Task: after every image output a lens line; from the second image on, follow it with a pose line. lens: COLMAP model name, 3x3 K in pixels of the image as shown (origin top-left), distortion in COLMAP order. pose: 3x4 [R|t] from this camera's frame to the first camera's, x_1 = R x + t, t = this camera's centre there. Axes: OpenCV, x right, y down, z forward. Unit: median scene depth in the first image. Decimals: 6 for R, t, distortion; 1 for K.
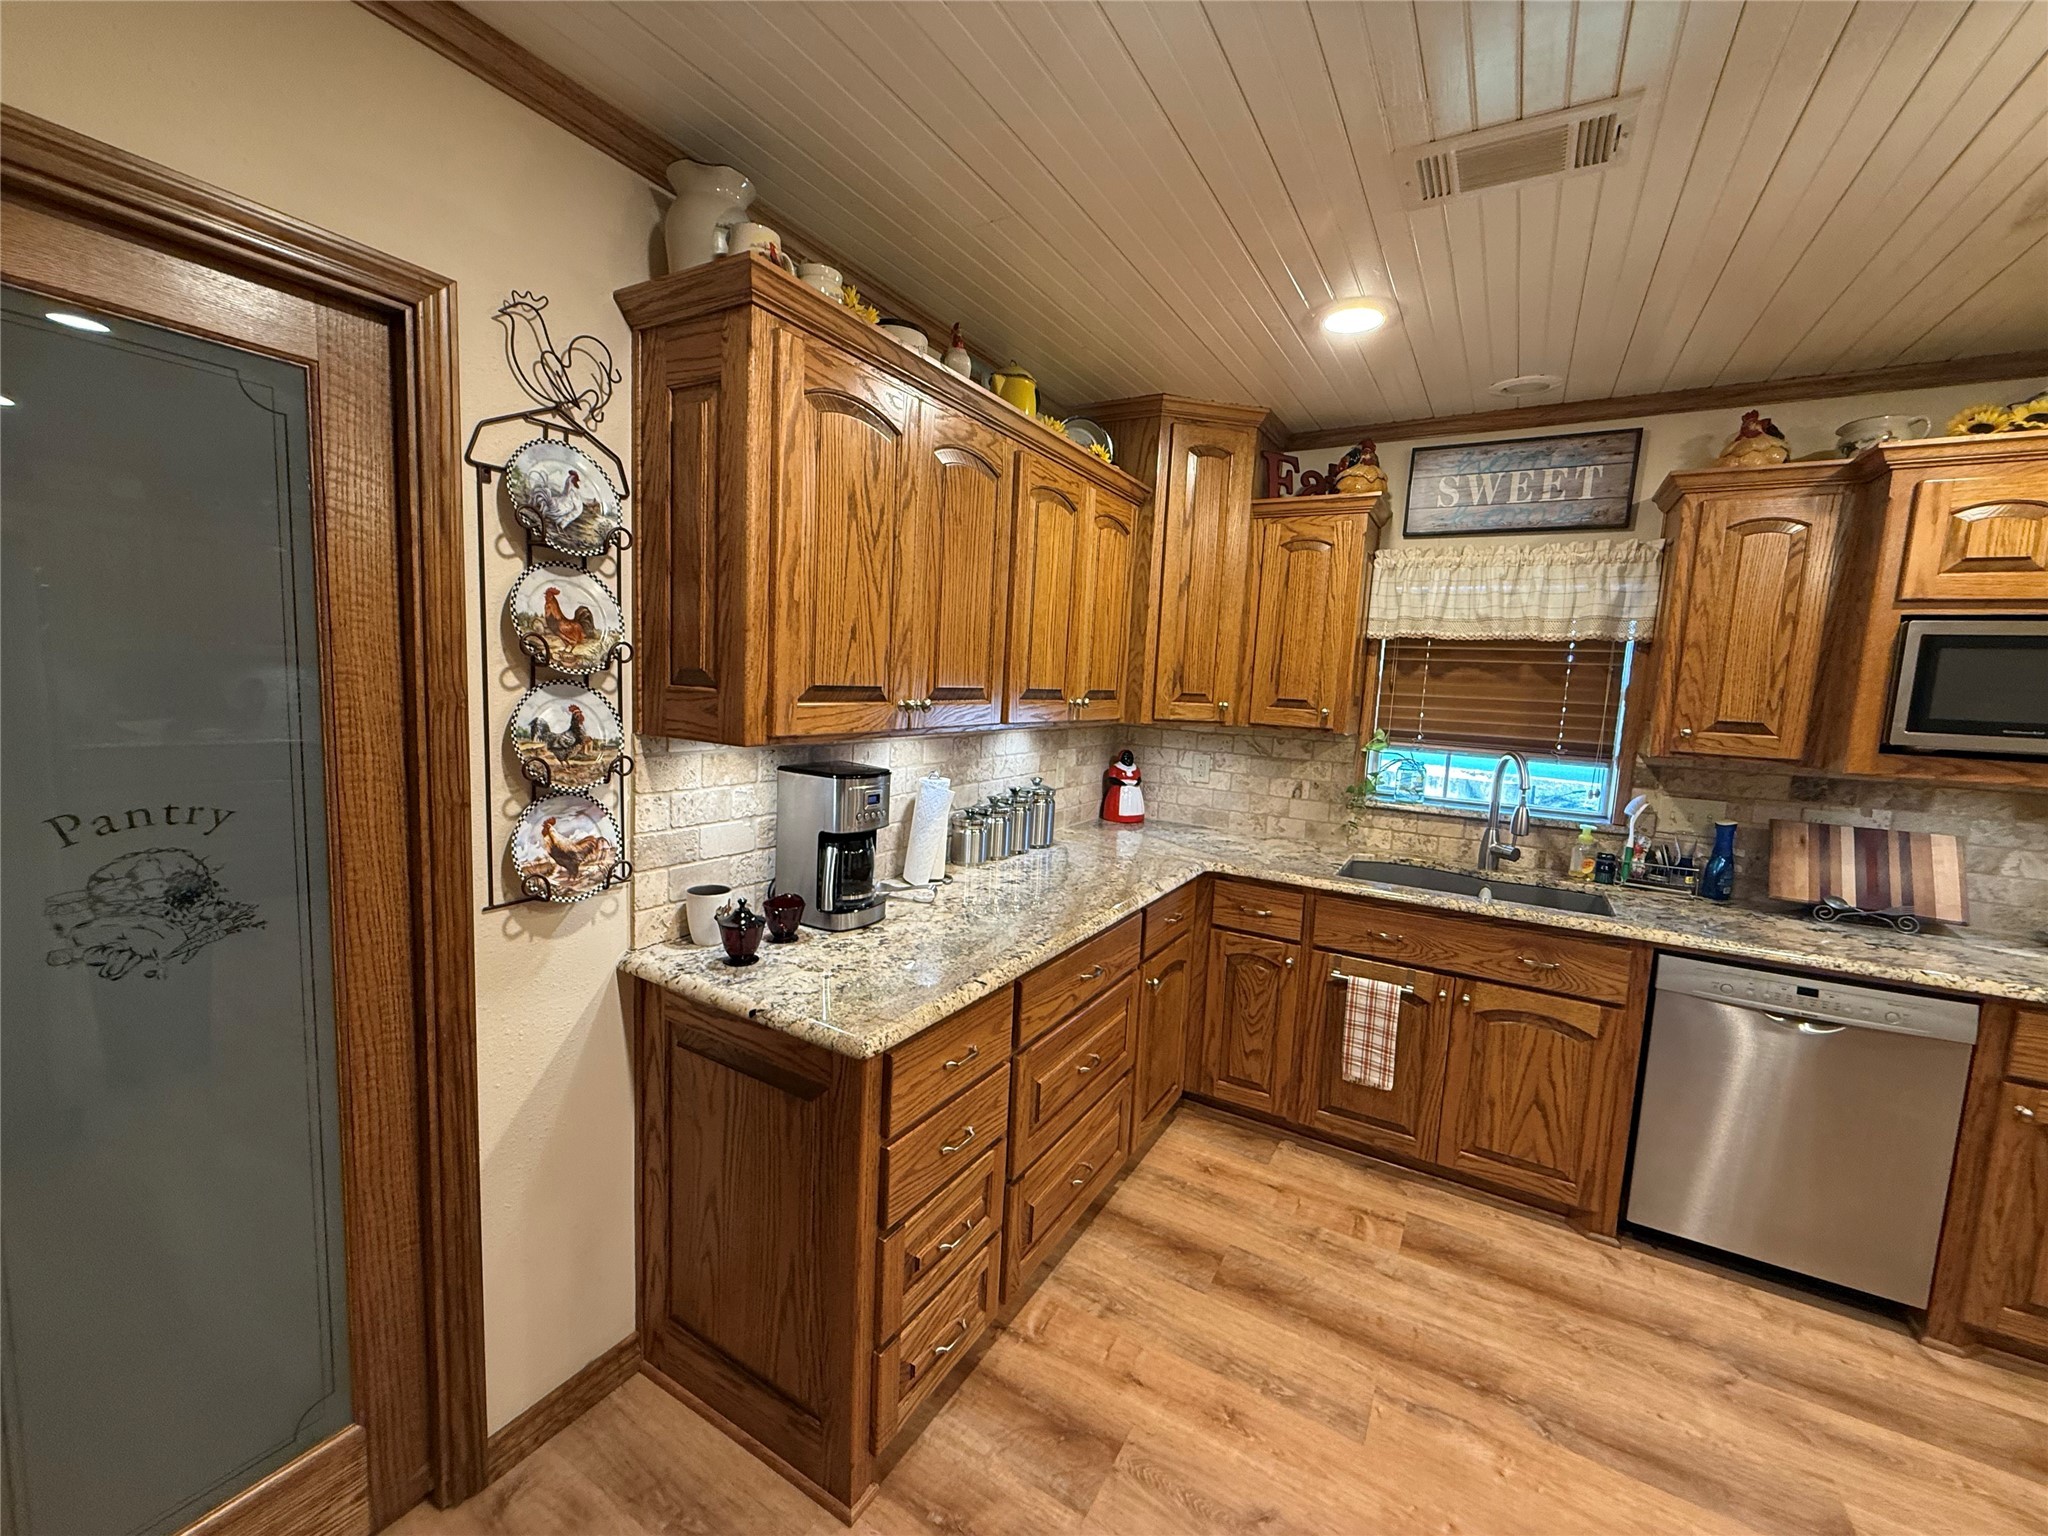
lens RADIAL K [[818.2, 0, 1018.5], [0, 818.2, 770.6], [0, 0, 1]] dist [-0.001601, -0.000054]
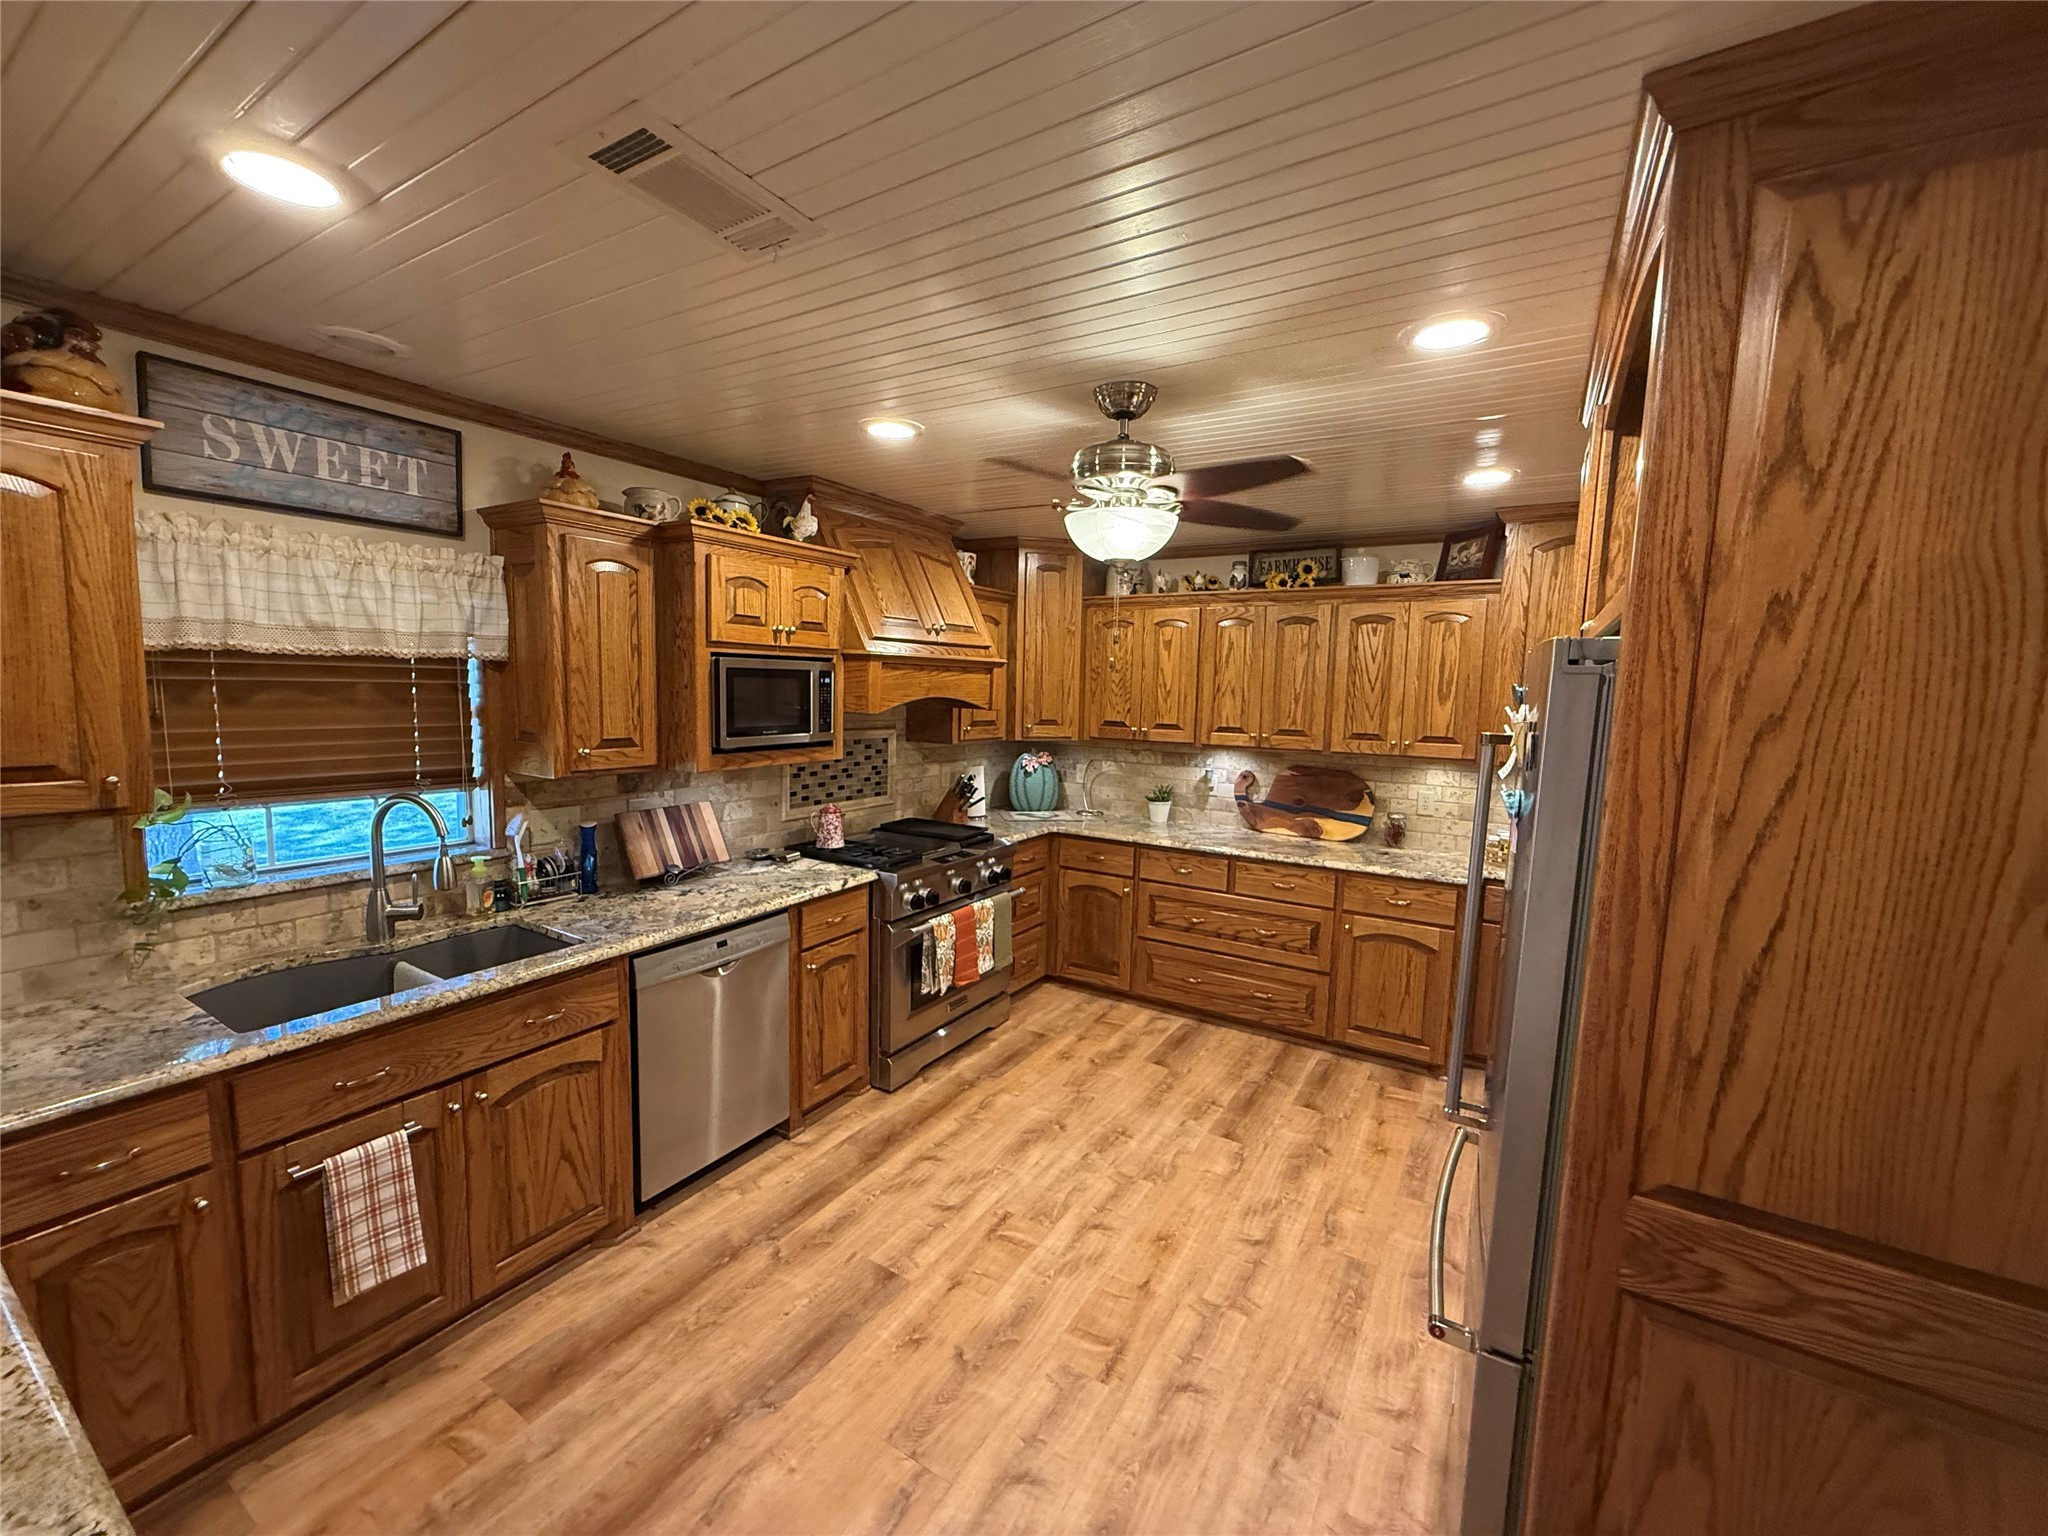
lens RADIAL K [[818.2, 0, 1020.3], [0, 818.2, 768.3], [0, 0, 1]] dist [-0.001601, -0.000054]
pose [[0.007298, -0.149104, 0.988795, -0.217492], [0.086135, 0.985239, 0.147932, -0.123671], [-0.996257, 0.084090, 0.020033, 0.377965]]
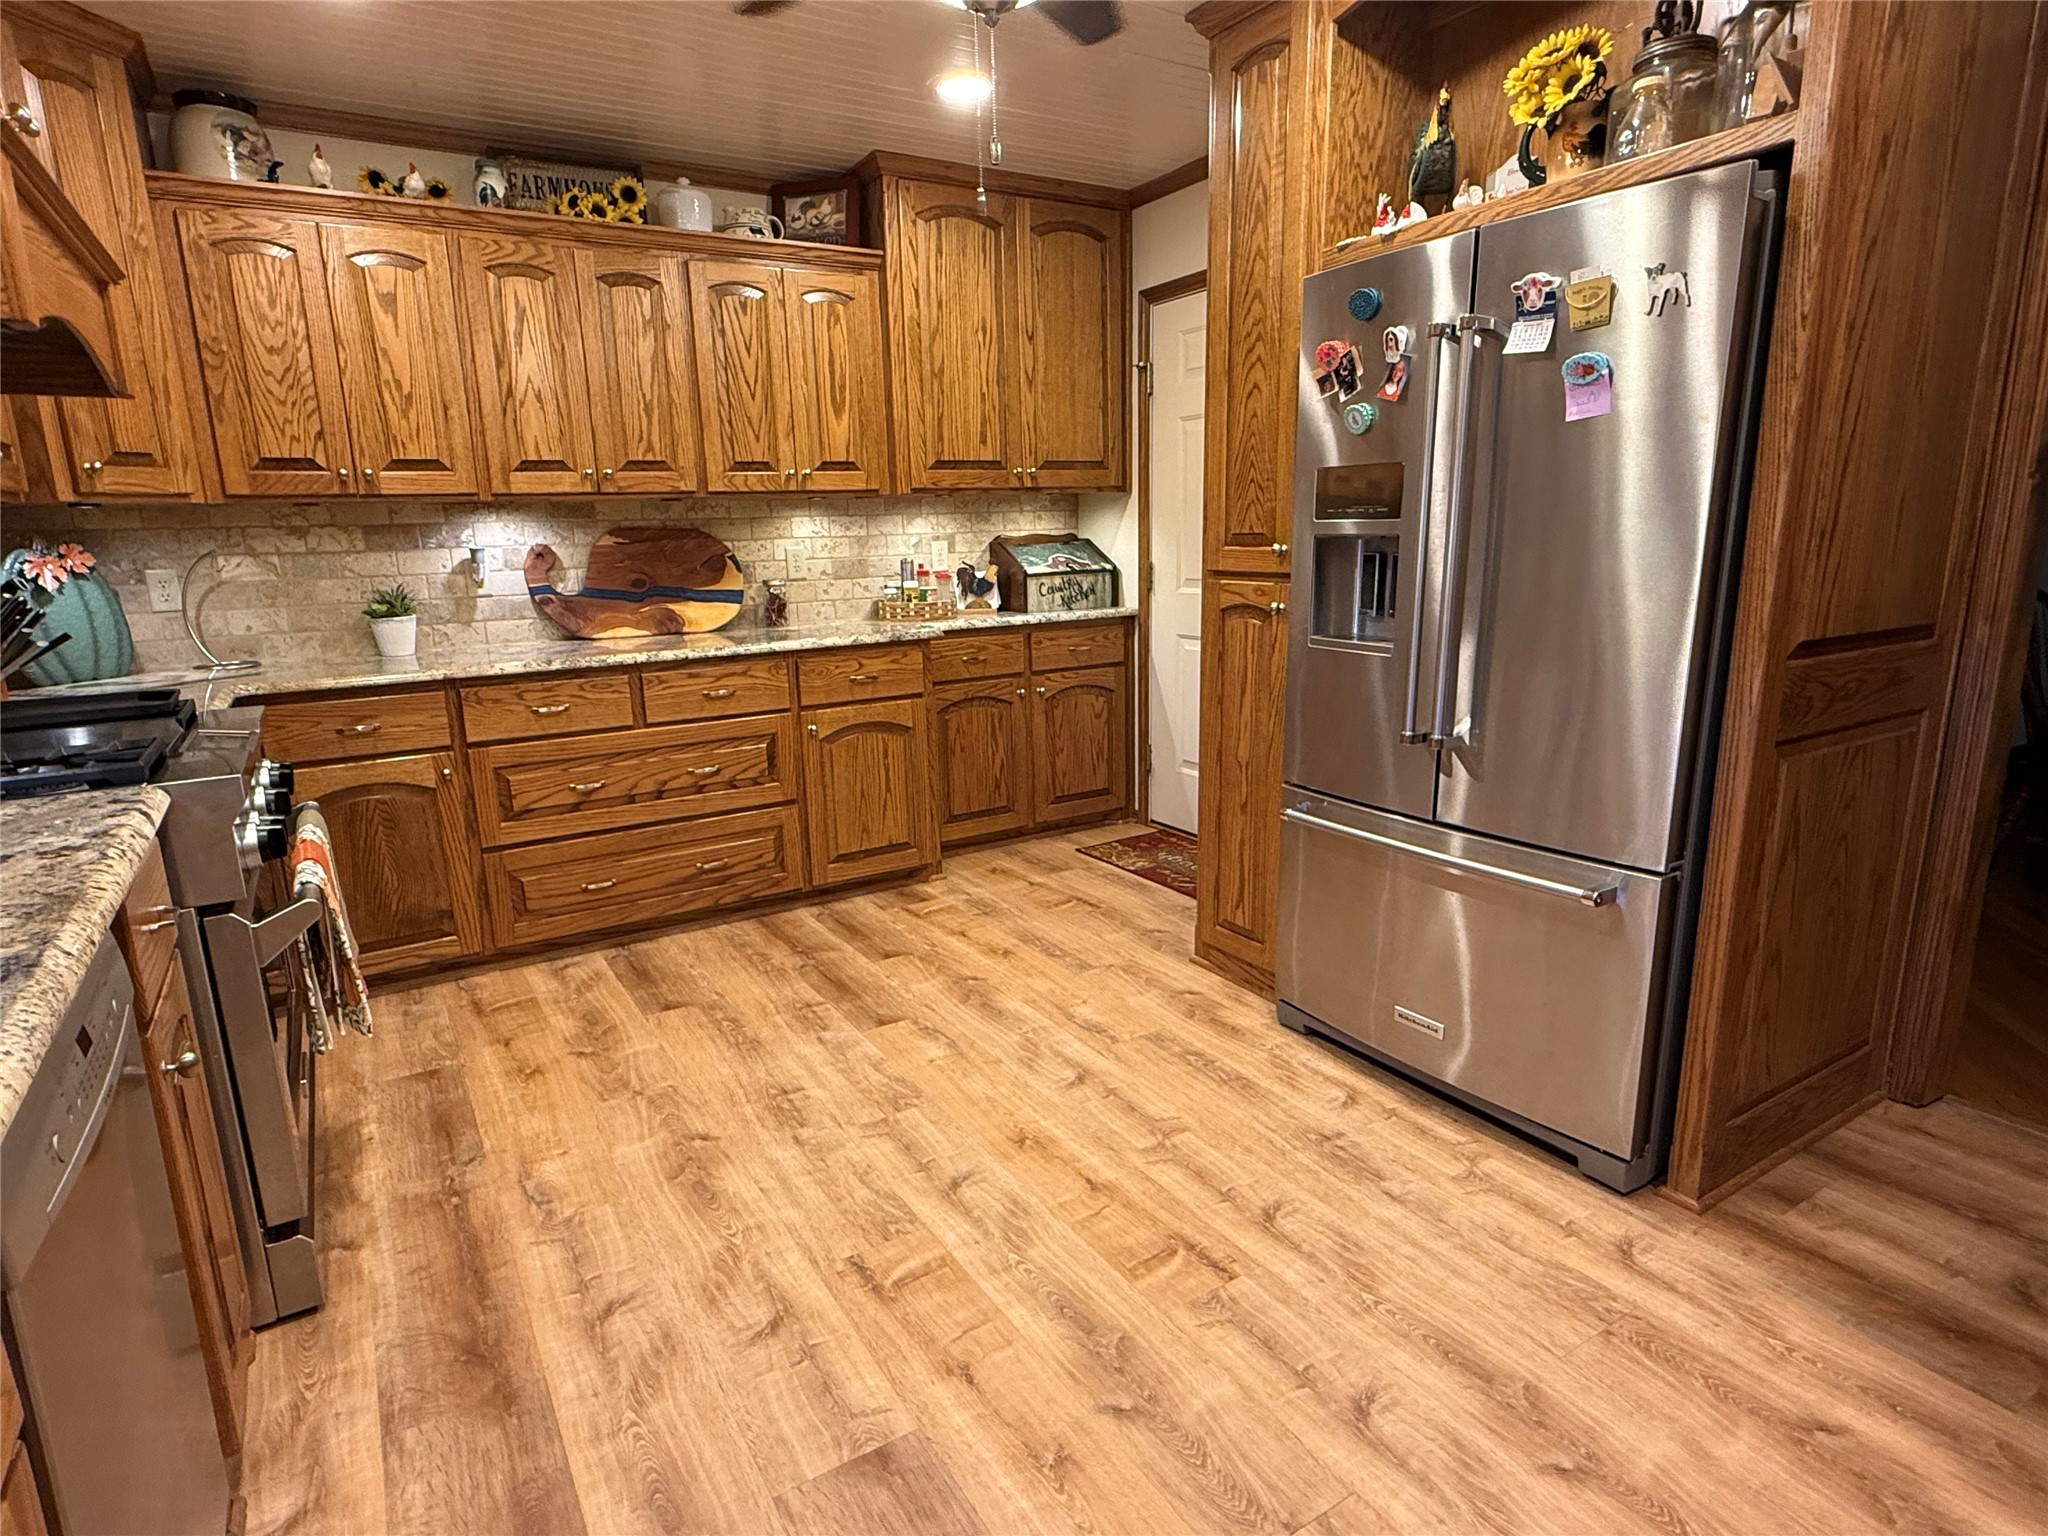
lens RADIAL K [[1103.9, 0, 1024.6], [0, 1103.9, 771.9], [0, 0, 1]] dist [-0.001477, -0.000505]
pose [[-0.891391, -0.122128, 0.436472, 0.308347], [0.034519, 0.941922, 0.334053, 0.006131], [-0.451920, 0.312838, -0.835405, 0.933233]]
